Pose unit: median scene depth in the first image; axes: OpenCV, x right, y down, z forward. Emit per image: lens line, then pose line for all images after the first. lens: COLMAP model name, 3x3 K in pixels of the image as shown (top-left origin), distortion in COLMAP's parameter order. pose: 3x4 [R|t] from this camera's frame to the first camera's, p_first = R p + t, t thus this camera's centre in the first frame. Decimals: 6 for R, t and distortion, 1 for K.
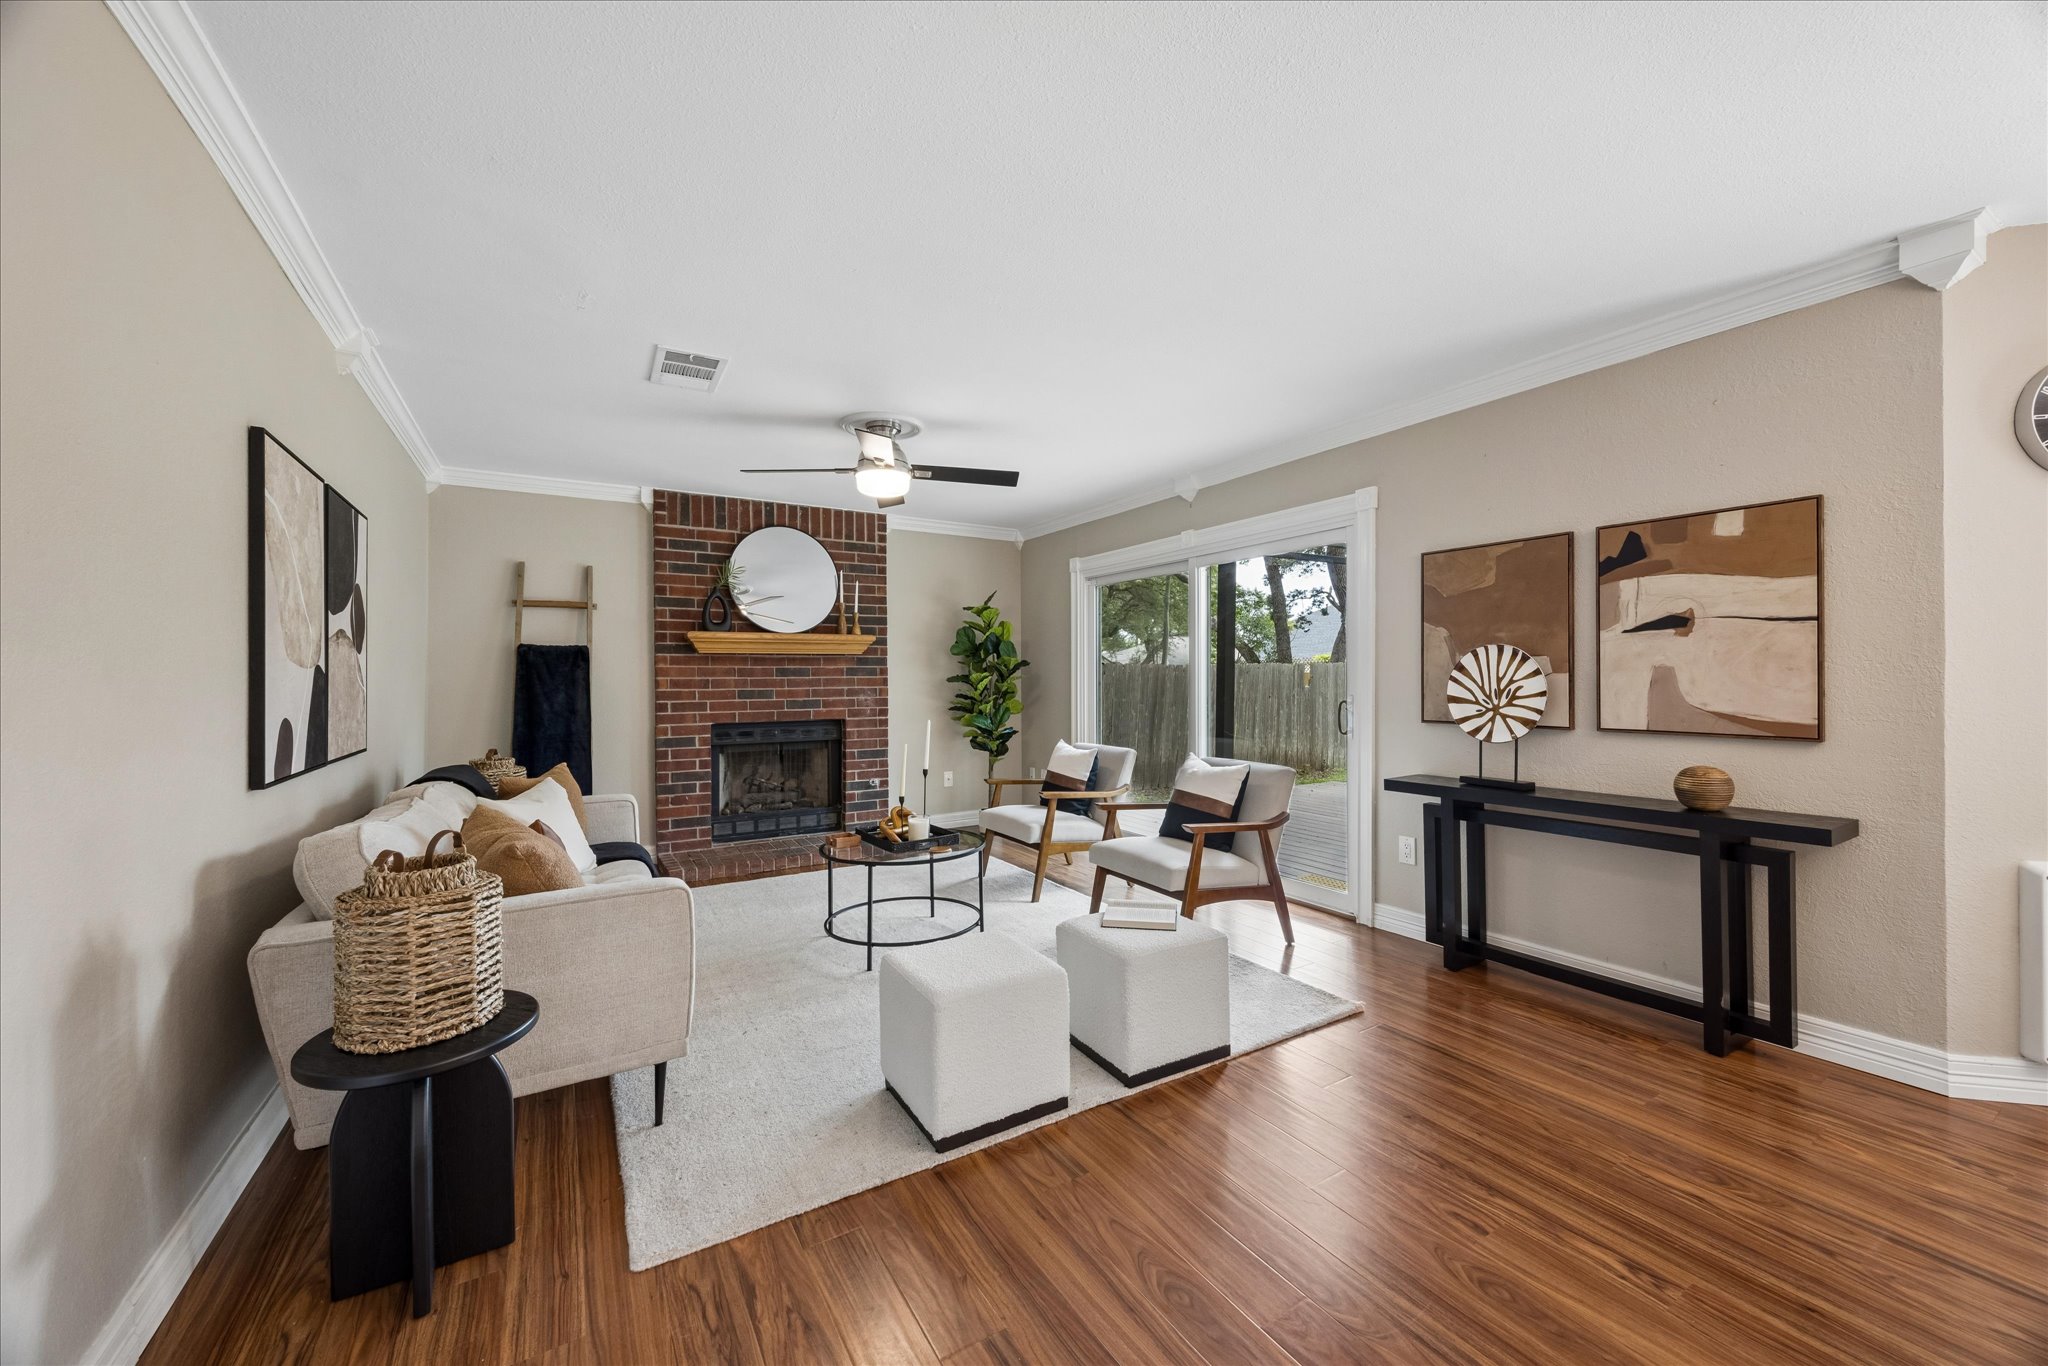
lens RADIAL K [[774.2, 0, 1029.3], [0, 774.2, 679.1], [0, 0, 1]] dist [-0.002430, -0.000161]
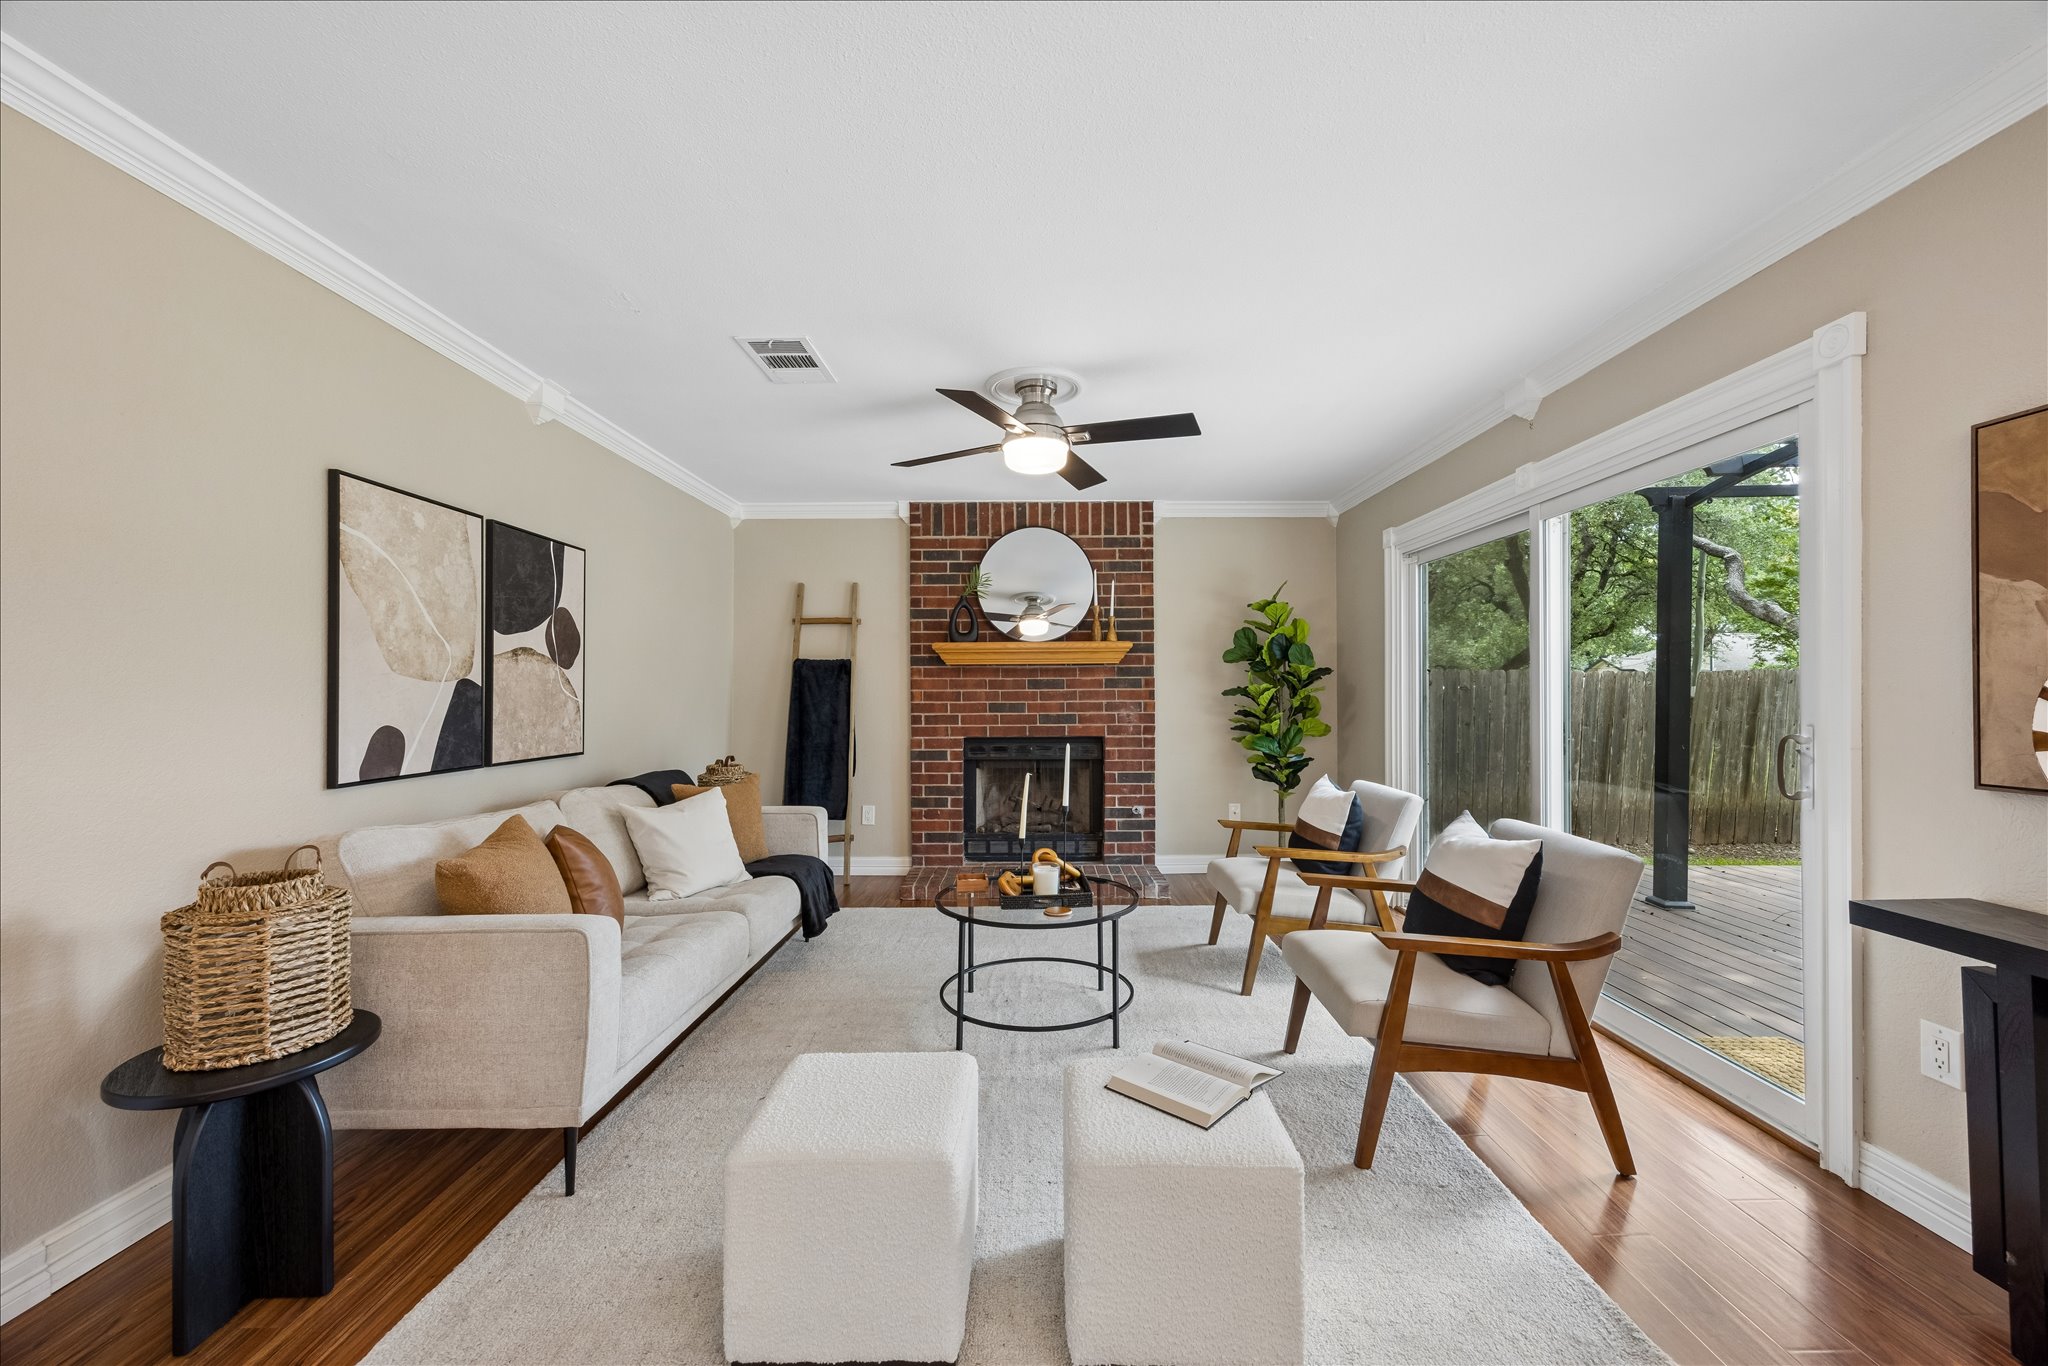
lens RADIAL K [[792.0, 0, 1034.6], [0, 792.0, 686.0], [0, 0, 1]] dist [0.000277, -0.000069]
pose [[0.855356, -0.001566, -0.518039, 0.194581], [-0.001696, 0.999982, -0.005822, -0.001210], [0.518038, 0.005858, 0.855337, 0.214383]]
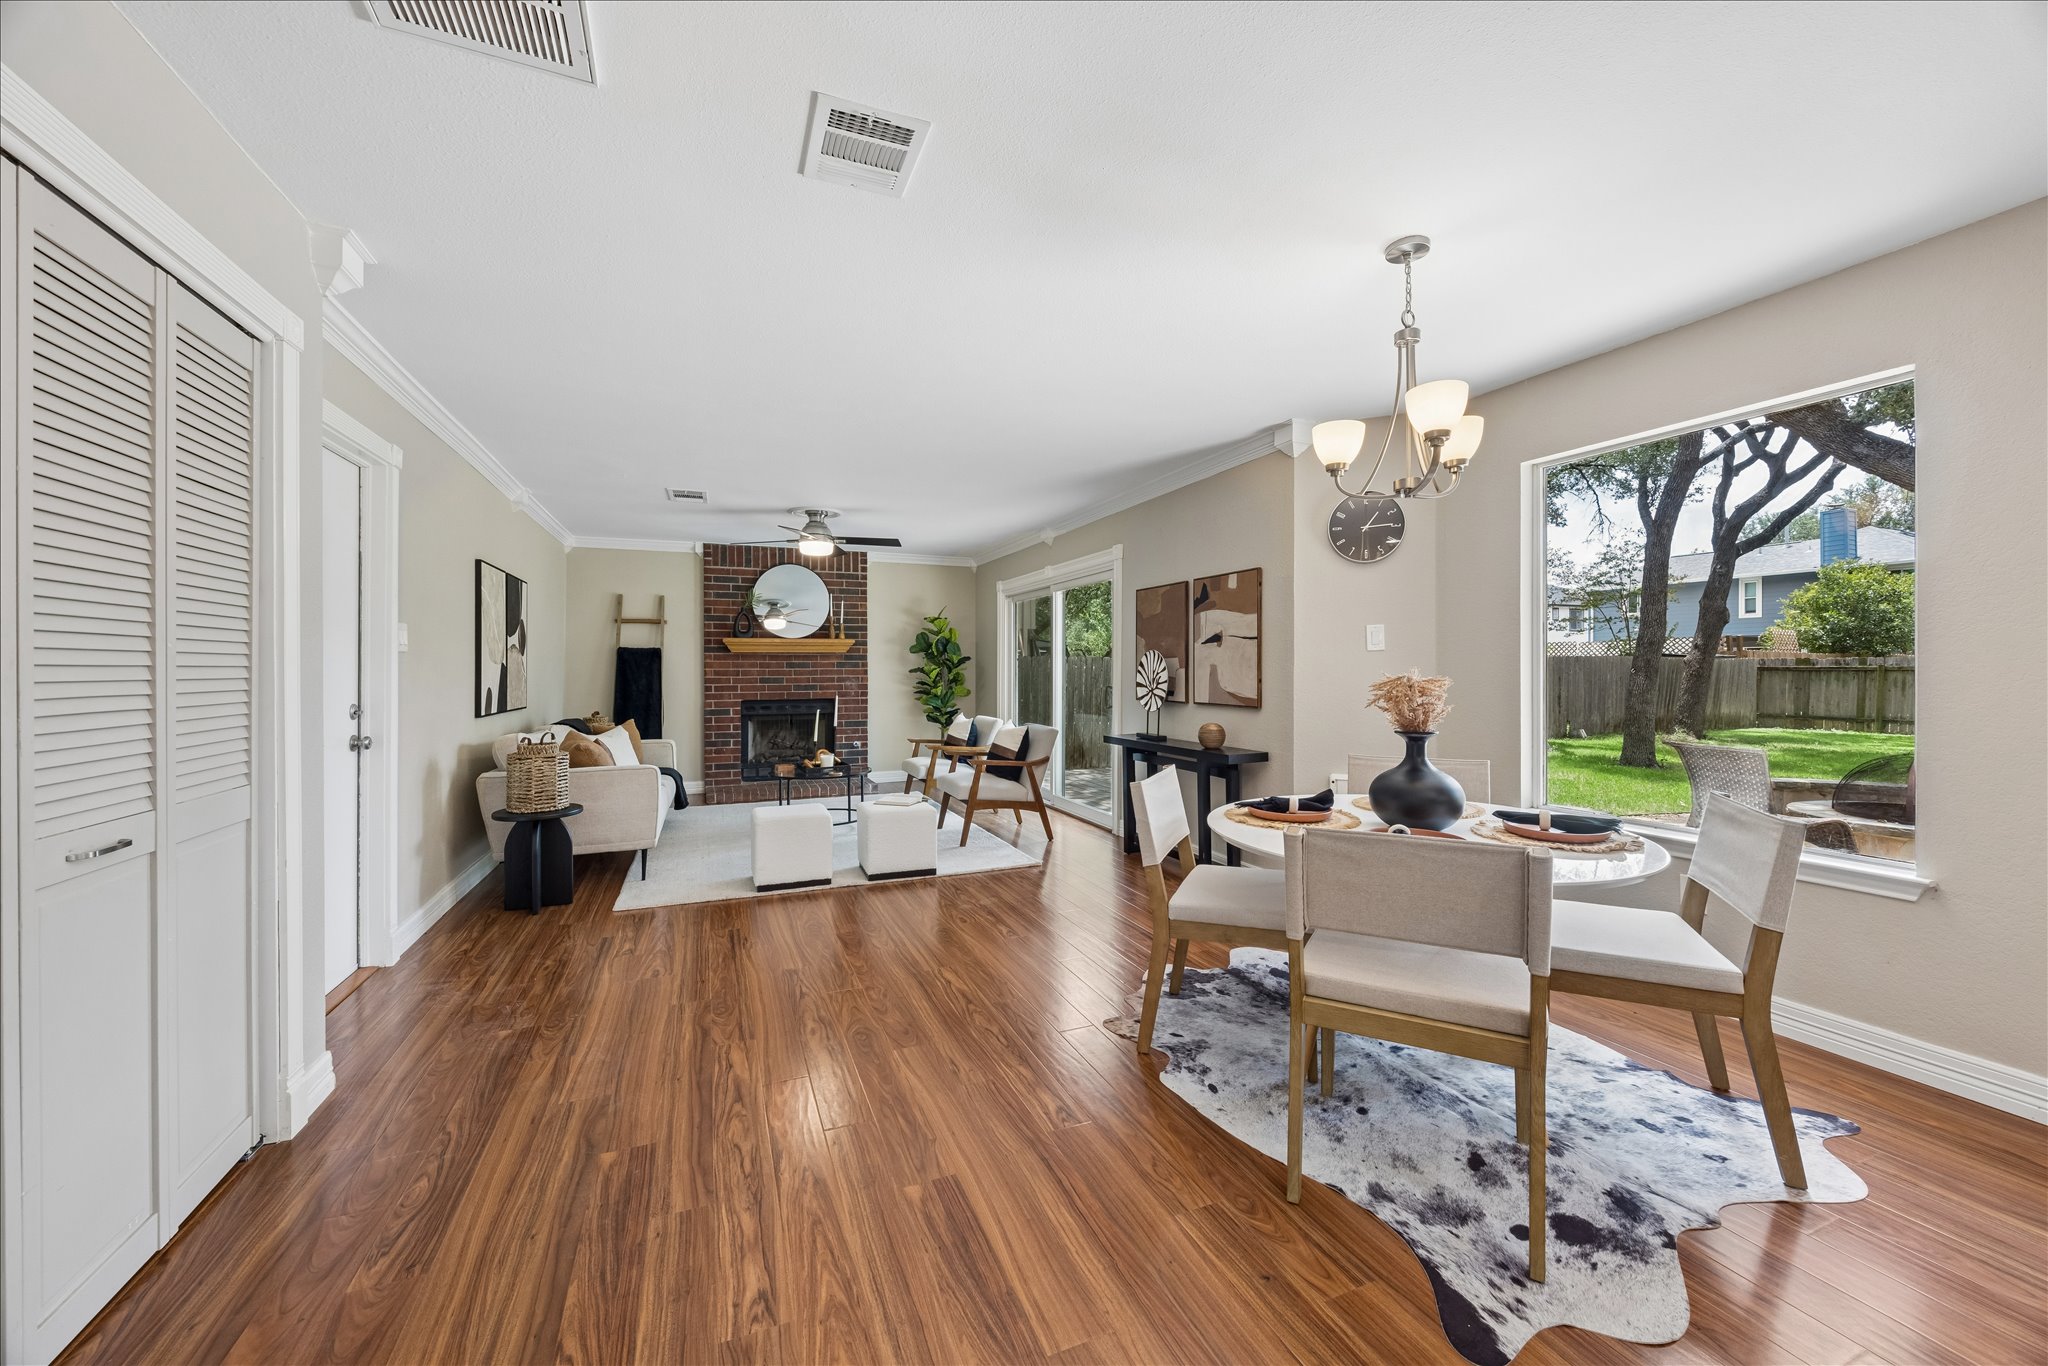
lens RADIAL K [[777.6, 0, 1024.0], [0, 777.6, 669.6], [0, 0, 1]] dist [-0.000848, -0.000031]
pose [[0.987412, 0.003445, -0.158130, 0.383780], [-0.003522, 0.999994, -0.000211, -0.002238], [0.158128, 0.000765, 0.987418, -0.407000]]
